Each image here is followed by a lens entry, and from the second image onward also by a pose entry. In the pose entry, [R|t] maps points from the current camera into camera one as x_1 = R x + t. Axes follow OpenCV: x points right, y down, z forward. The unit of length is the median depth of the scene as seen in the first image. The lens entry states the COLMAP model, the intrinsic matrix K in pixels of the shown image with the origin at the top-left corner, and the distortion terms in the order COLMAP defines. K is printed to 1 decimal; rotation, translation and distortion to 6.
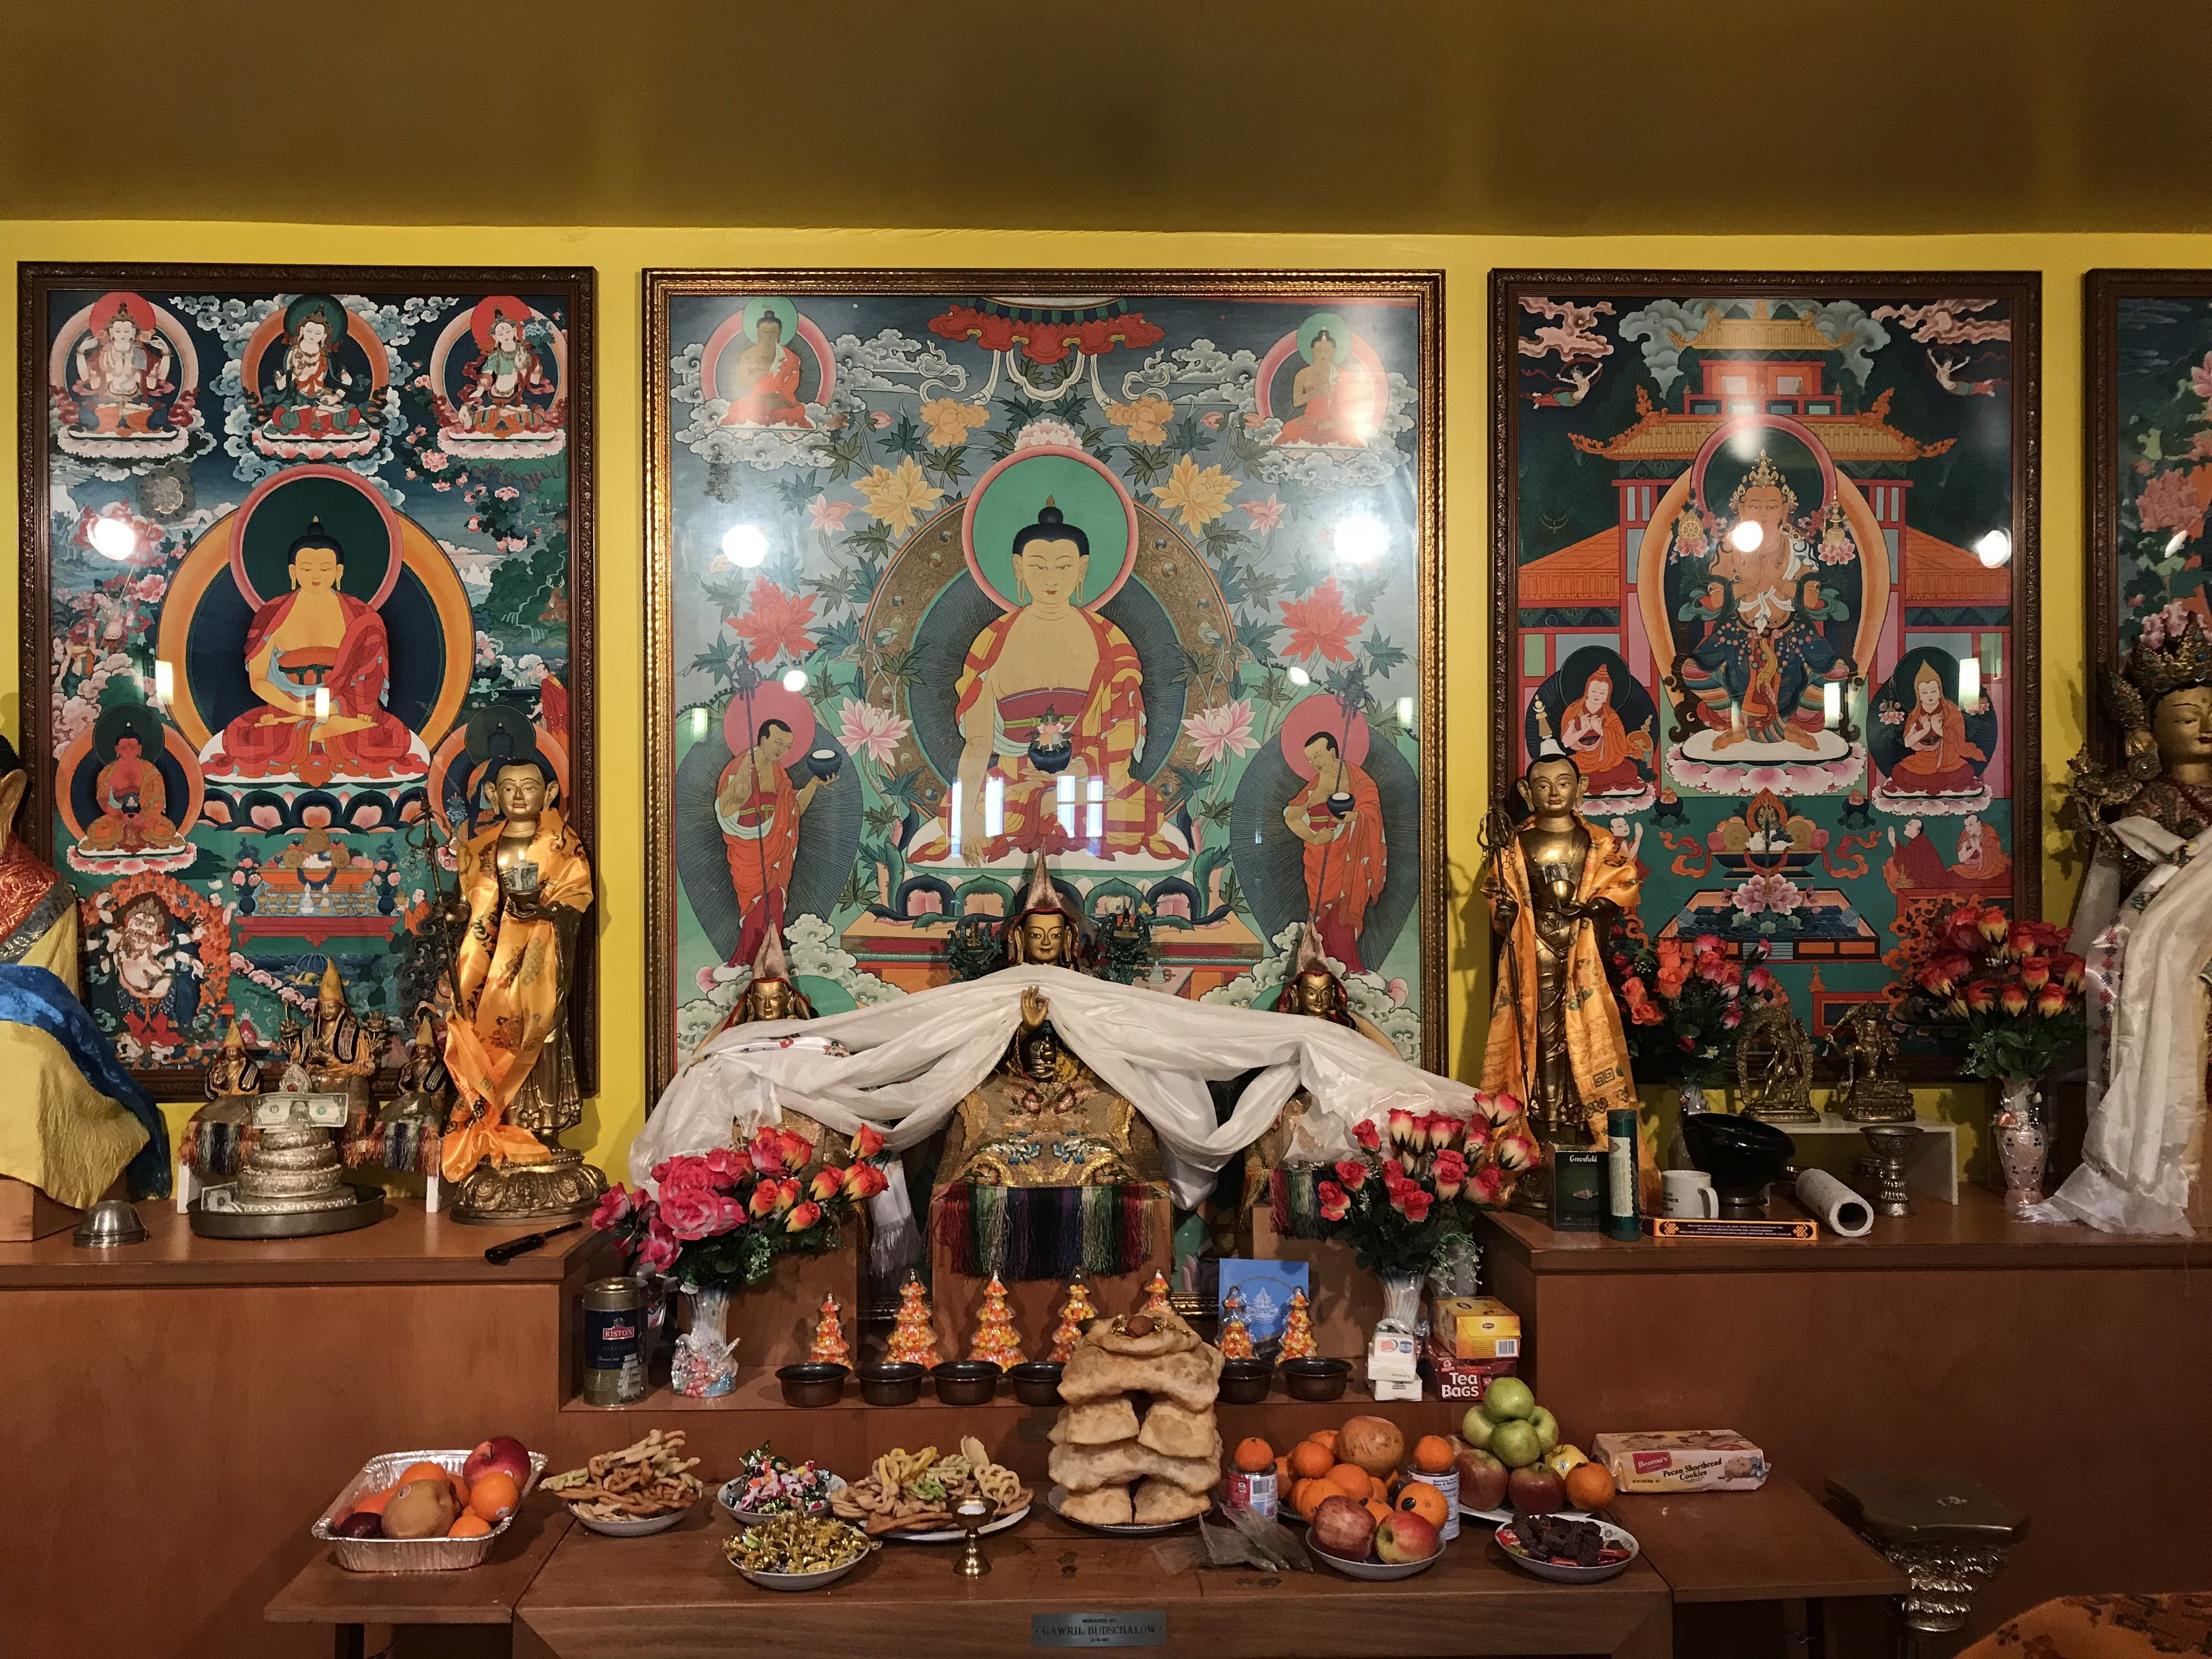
lens RADIAL K [[1844.9, 0, 1106.0], [0, 1844.9, 829.5], [0, 0, 1]] dist [-0.007206, 0.068012]
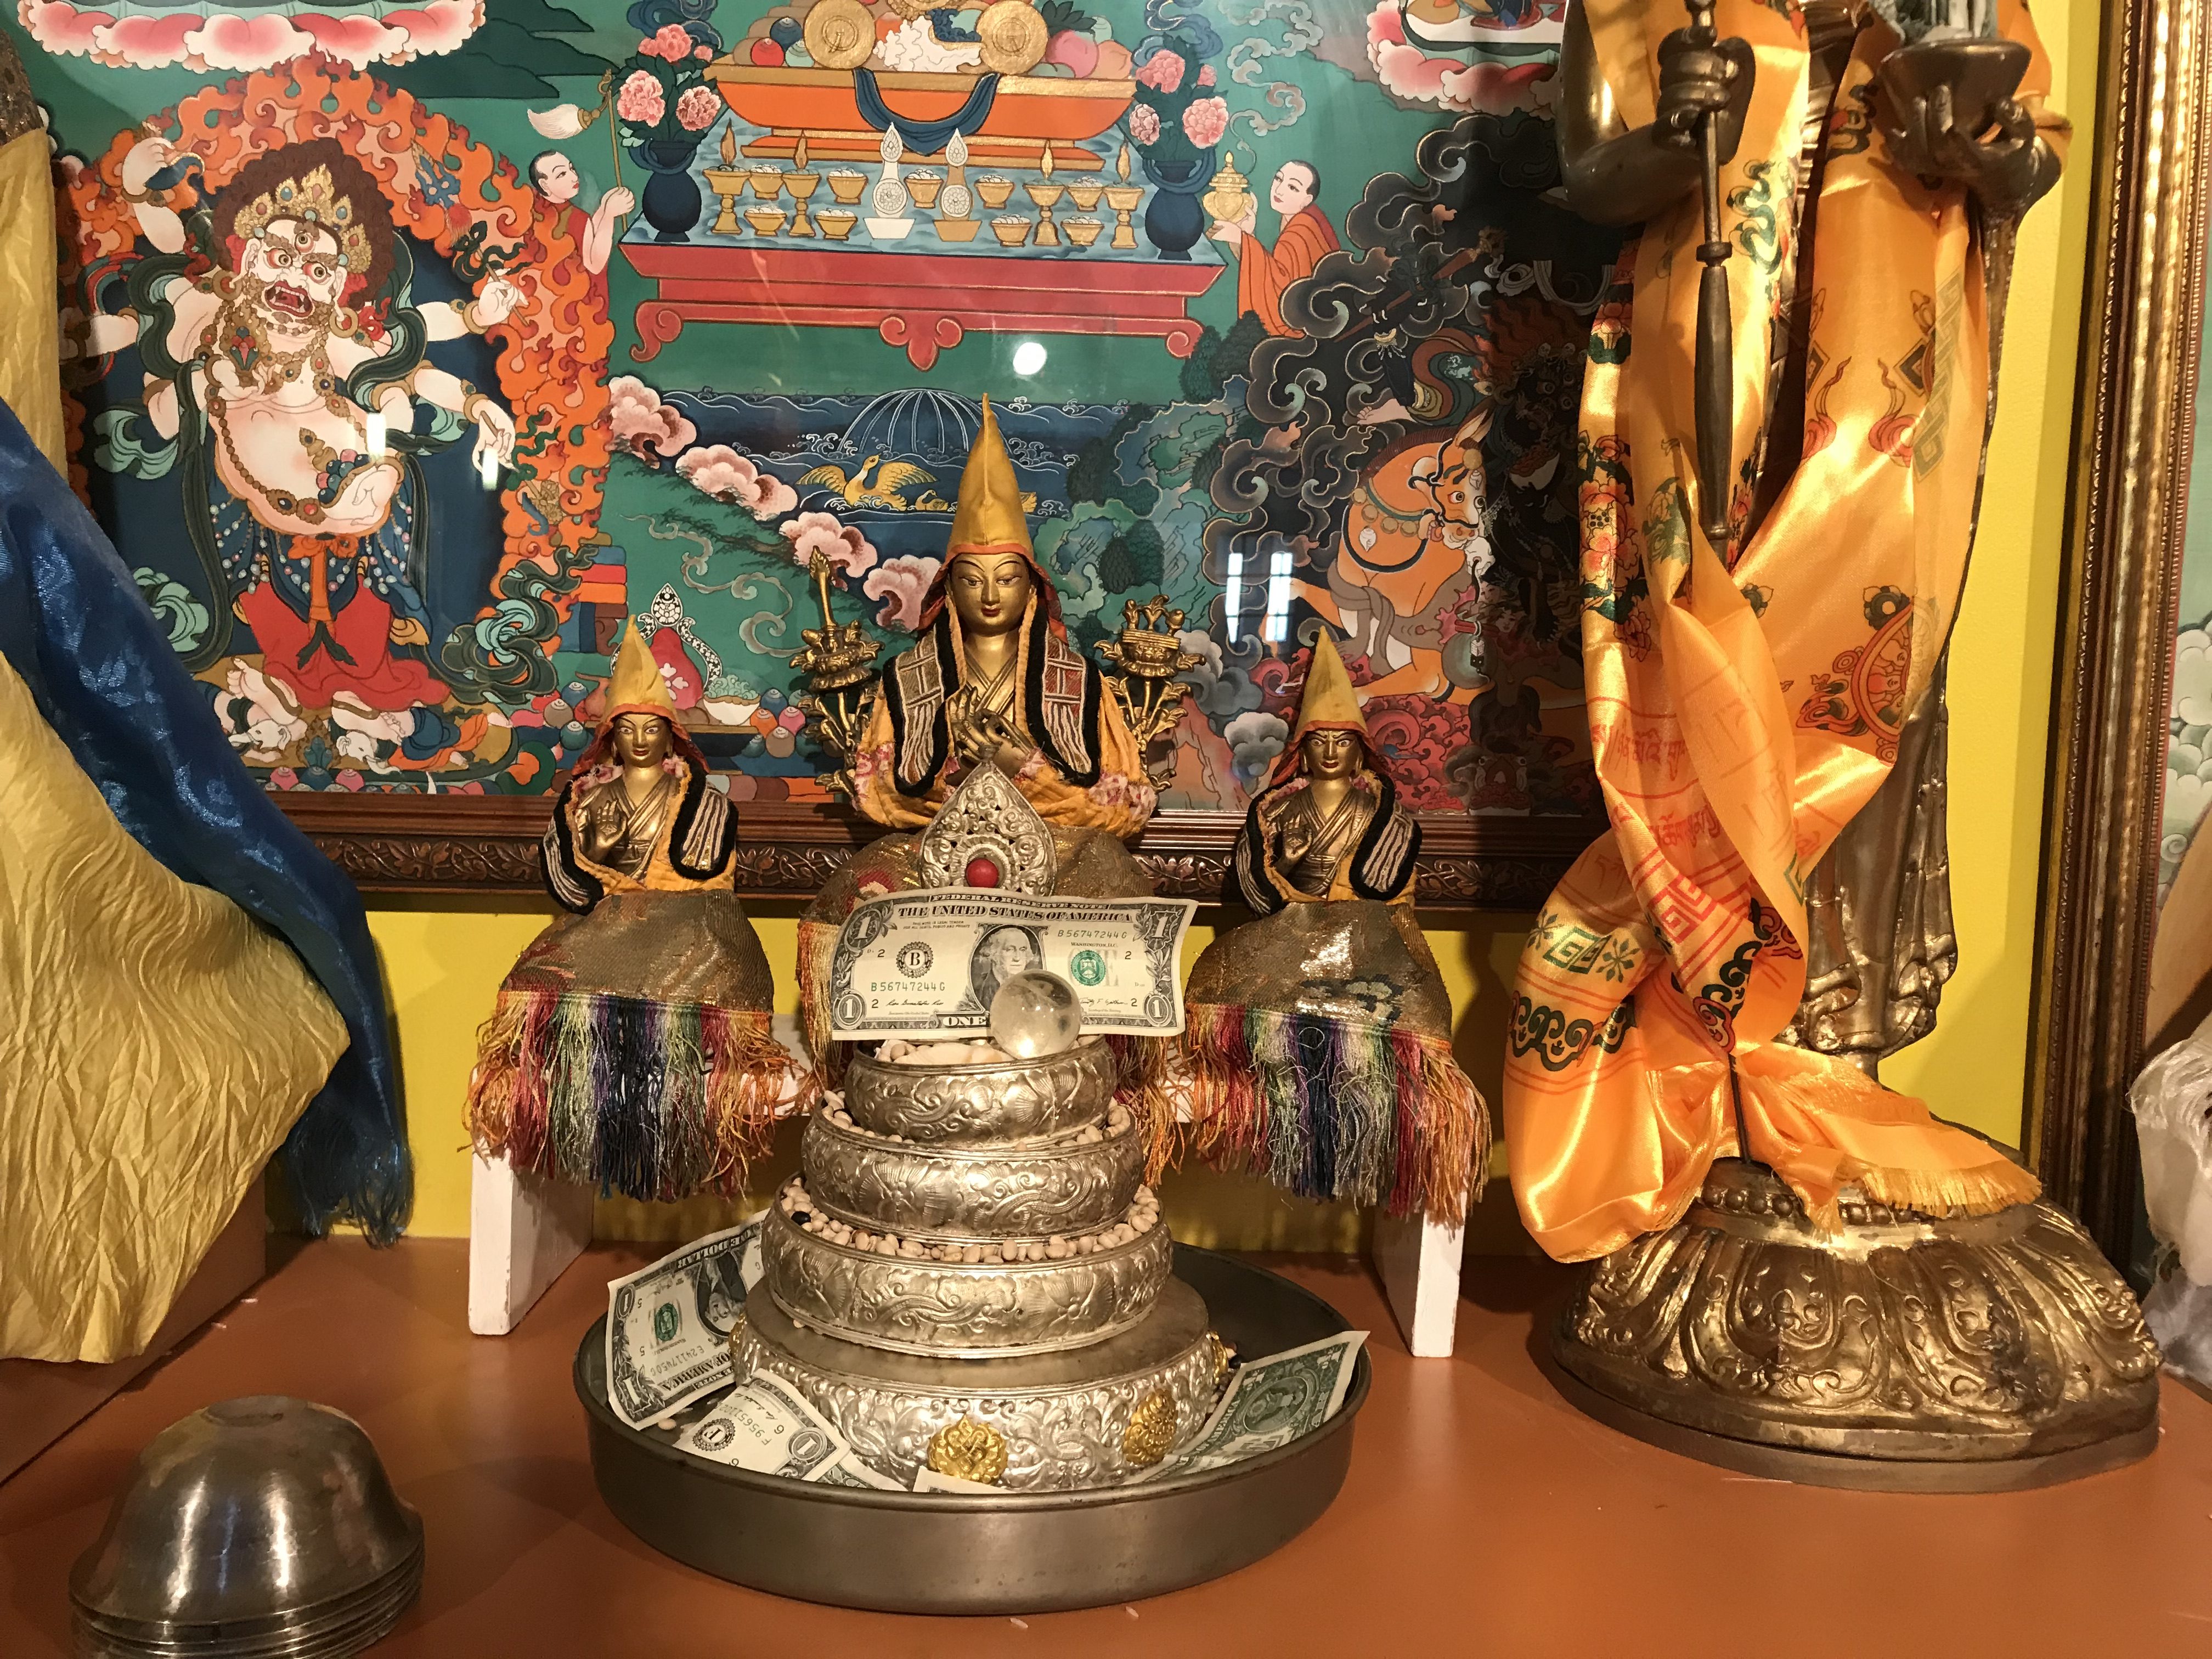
lens RADIAL K [[1753.9, 0, 1106.0], [0, 1753.9, 829.5], [0, 0, 1]] dist [-0.001799, -0.002299]
pose [[0.999582, 0.025925, 0.012770, -0.401912], [-0.027113, 0.994224, 0.103842, 0.104454], [-0.010004, -0.104145, 0.994512, 0.732984]]
